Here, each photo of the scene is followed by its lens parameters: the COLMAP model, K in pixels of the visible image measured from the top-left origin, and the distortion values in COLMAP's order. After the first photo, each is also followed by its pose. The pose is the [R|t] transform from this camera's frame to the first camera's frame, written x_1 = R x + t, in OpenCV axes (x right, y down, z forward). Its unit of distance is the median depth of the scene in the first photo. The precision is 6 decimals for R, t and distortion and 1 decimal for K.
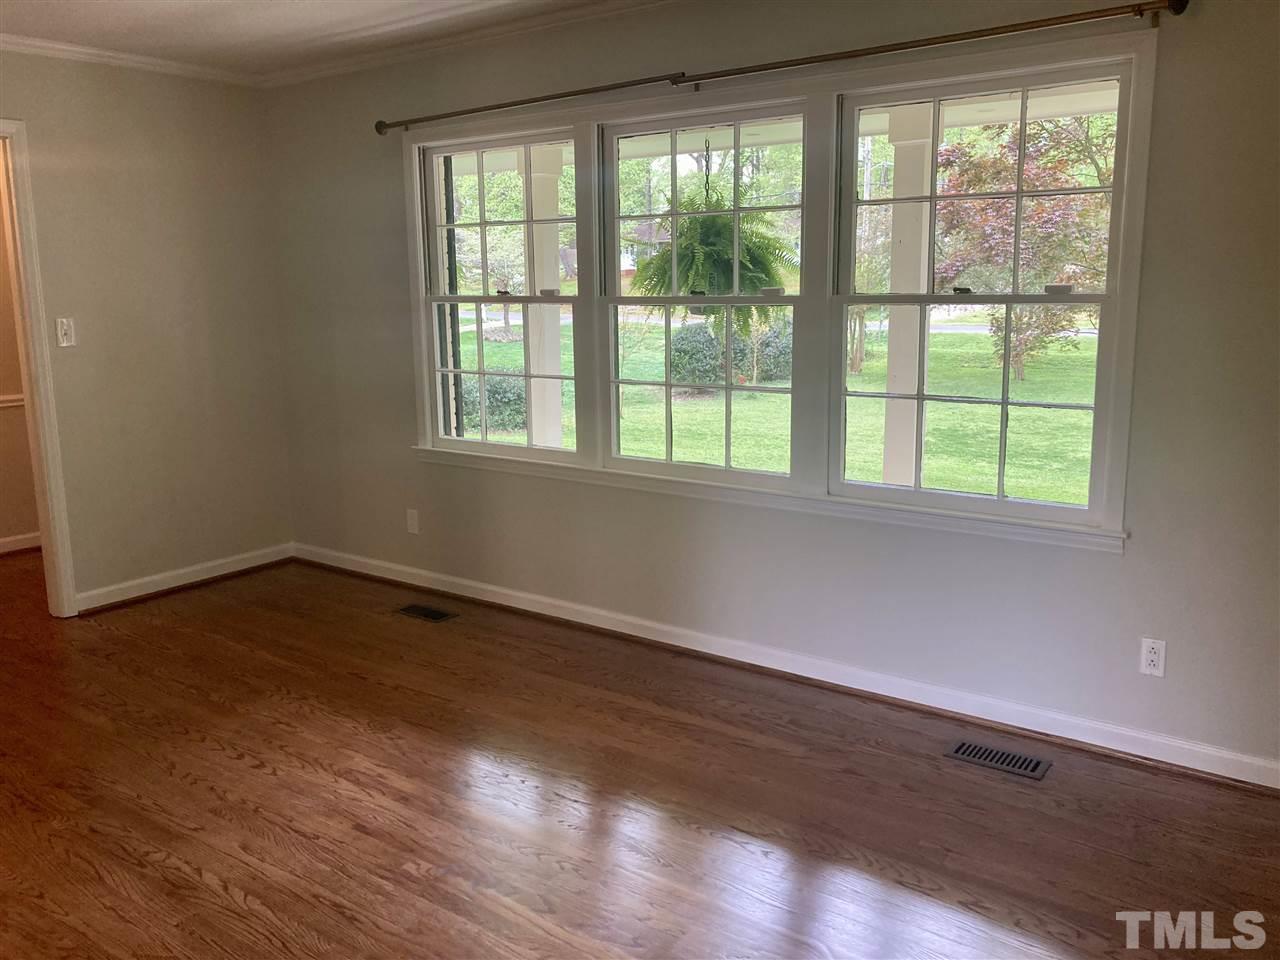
lens RADIAL K [[1056.9, 0, 634.9], [0, 1056.9, 475.6], [0, 0, 1]] dist [0.028529, -0.004885]
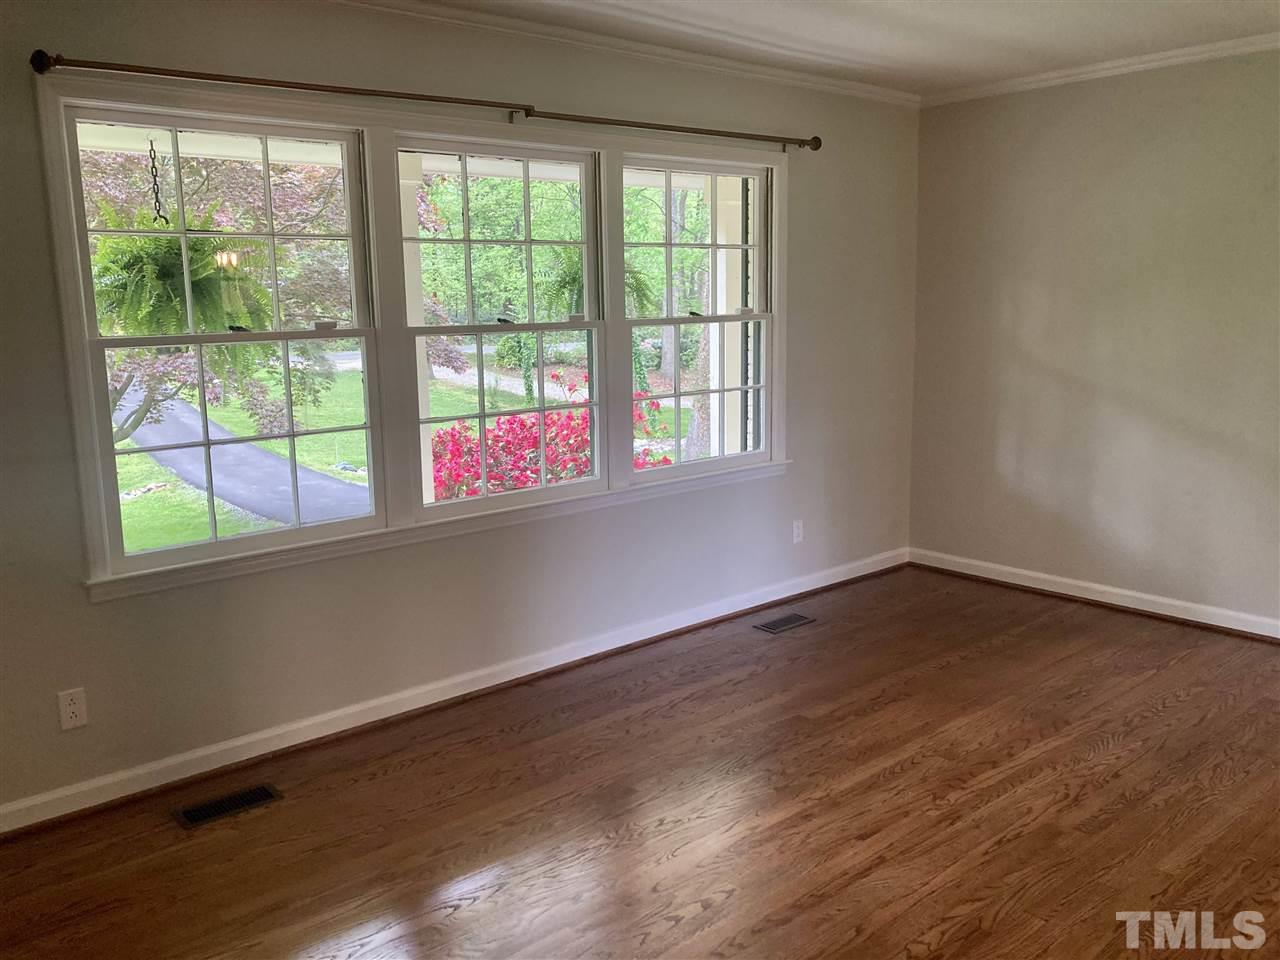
lens RADIAL K [[1056.9, 0, 634.9], [0, 1056.9, 475.6], [0, 0, 1]] dist [0.028529, -0.004885]
pose [[0.207880, -0.149317, 0.966690, -1.020191], [0.199851, 0.973916, 0.107456, -0.126515], [-0.957520, 0.170856, 0.232299, 0.751195]]
